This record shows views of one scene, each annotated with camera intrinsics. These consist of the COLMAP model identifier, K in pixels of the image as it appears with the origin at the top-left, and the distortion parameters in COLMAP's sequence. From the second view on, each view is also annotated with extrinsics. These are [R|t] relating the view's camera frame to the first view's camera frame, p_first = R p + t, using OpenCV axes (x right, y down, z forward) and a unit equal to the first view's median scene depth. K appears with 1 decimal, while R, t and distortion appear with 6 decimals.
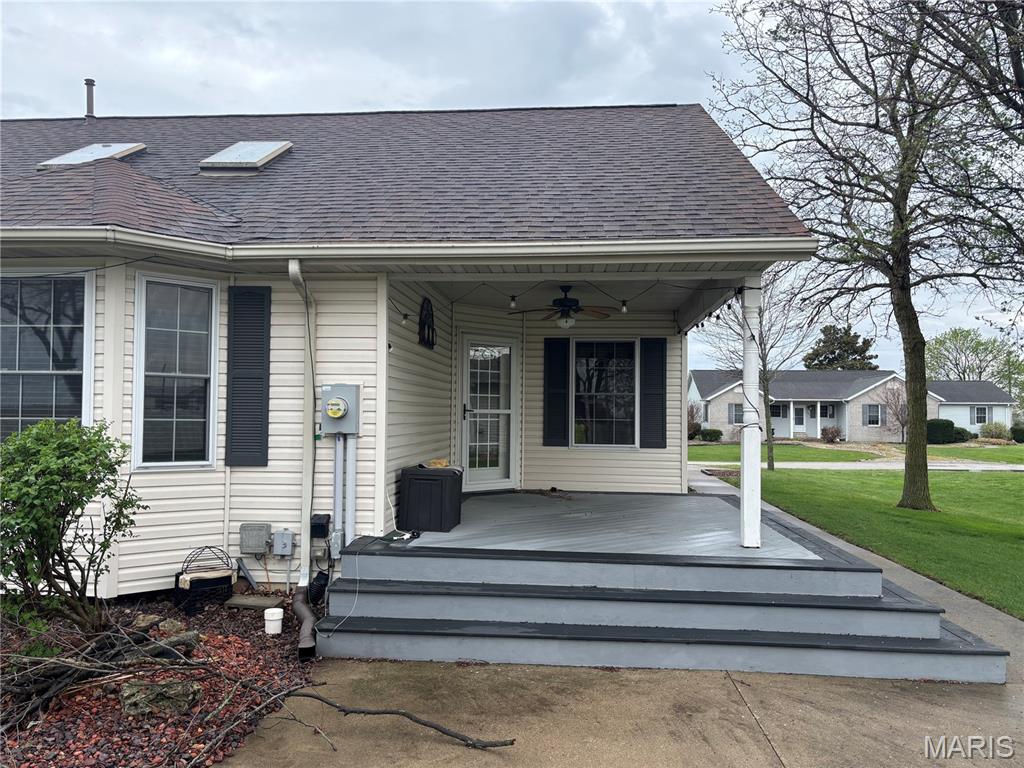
lens RADIAL K [[767.5, 0, 516.7], [0, 767.5, 391.1], [0, 0, 1]] dist [0.032647, -0.035097]
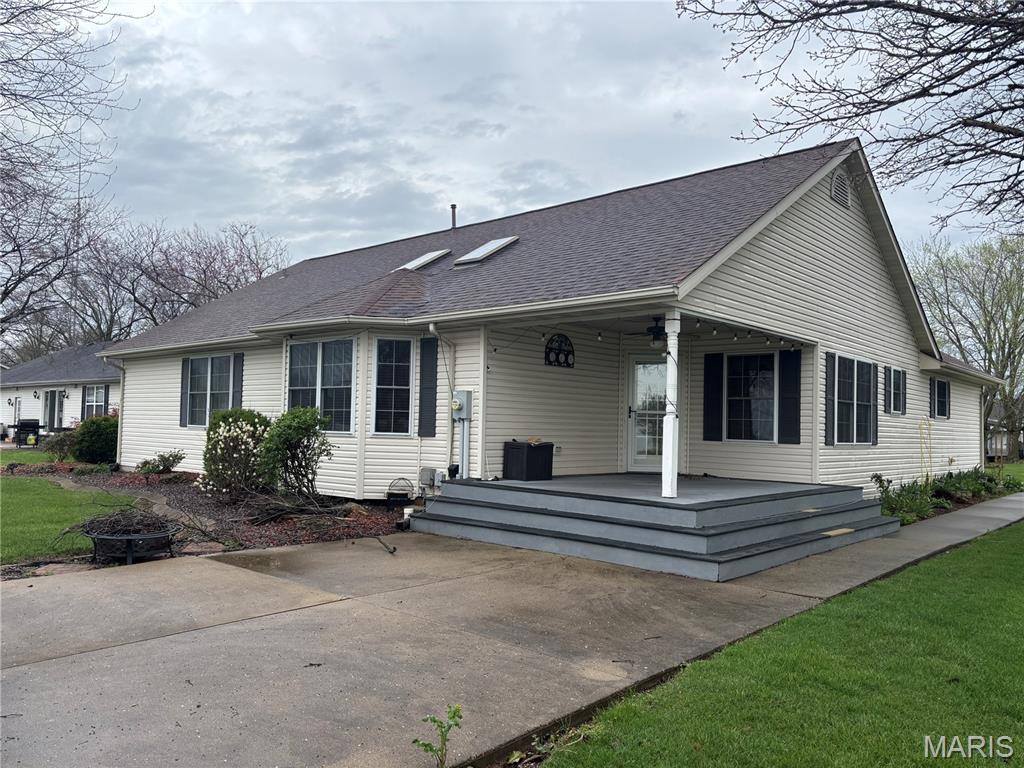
lens RADIAL K [[767.5, 0, 505.2], [0, 767.5, 386.6], [0, 0, 1]] dist [0.032647, -0.035097]
pose [[0.788194, -0.020695, -0.615079, 0.906435], [0.002373, 0.999529, -0.030590, 0.035124], [0.615422, 0.022651, 0.787872, -0.312629]]
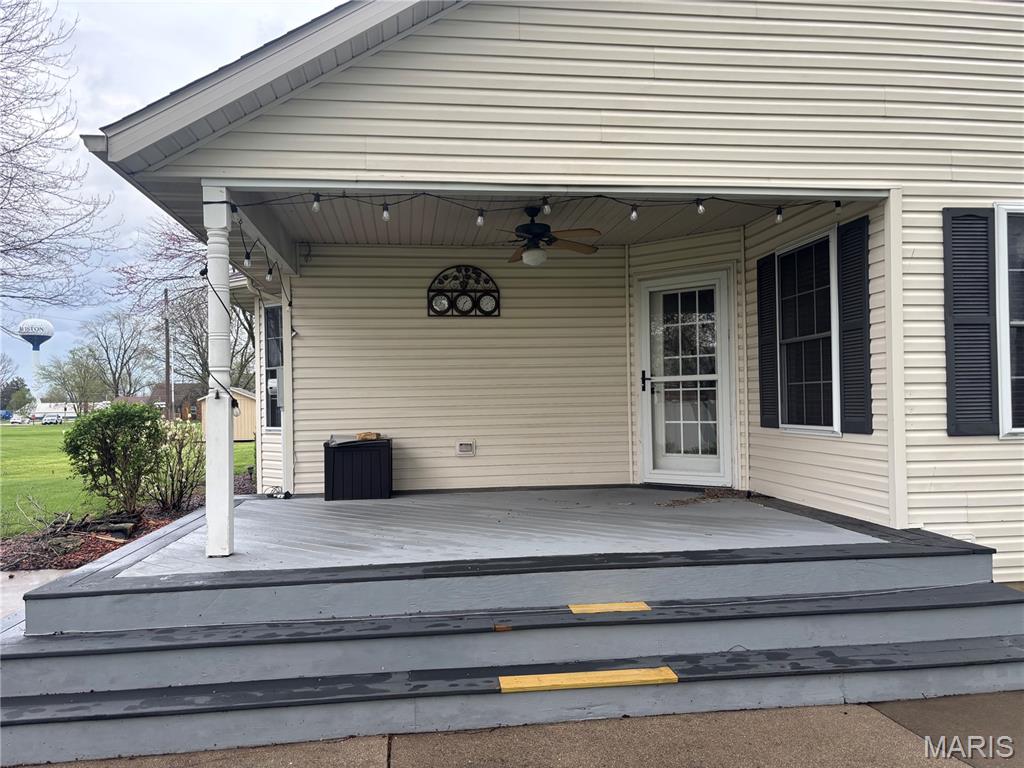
lens RADIAL K [[767.5, 0, 508.5], [0, 767.5, 381.2], [0, 0, 1]] dist [0.032647, -0.035097]
pose [[0.199548, -0.042835, -0.978951, 1.033460], [0.050710, 0.998157, -0.033339, 0.071493], [0.978575, -0.042990, 0.201353, 1.078473]]
